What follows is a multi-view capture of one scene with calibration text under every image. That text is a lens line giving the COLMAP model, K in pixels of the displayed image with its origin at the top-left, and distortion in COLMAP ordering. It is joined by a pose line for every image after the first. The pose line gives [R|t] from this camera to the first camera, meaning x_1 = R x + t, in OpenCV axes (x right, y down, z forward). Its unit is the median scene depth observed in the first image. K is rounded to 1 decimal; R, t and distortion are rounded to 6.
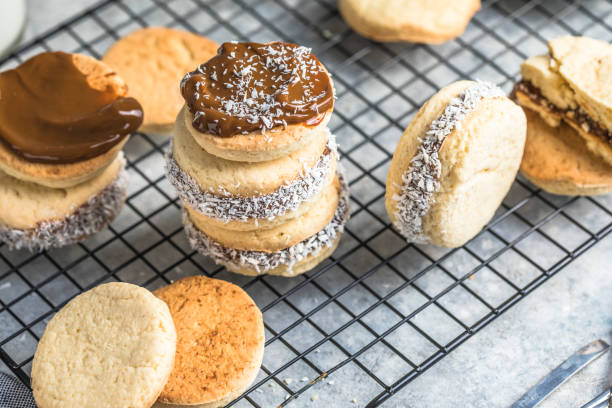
lens RADIAL K [[1958.0, 0, 306.0], [0, 1958.0, 204.0], [0, 0, 1]] dist [-0.015726, -2.723628]
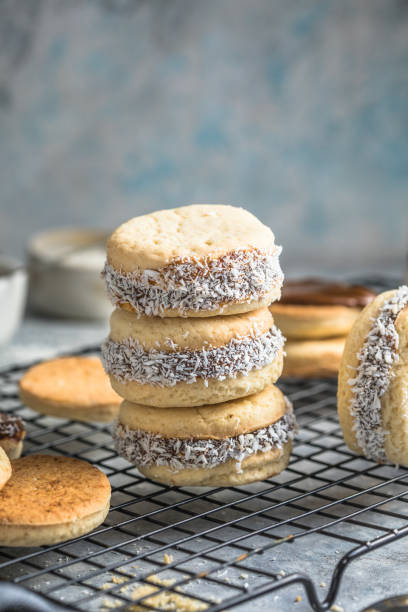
lens RADIAL K [[2018.8, 0, 204.0], [0, 2018.8, 306.0], [0, 0, 1]] dist [-0.090992, -1.467700]
pose [[0.998167, -0.002301, 0.060477, -0.082713], [0.035419, 0.832486, -0.552913, 0.499554], [-0.049074, 0.554041, 0.831042, 0.188729]]
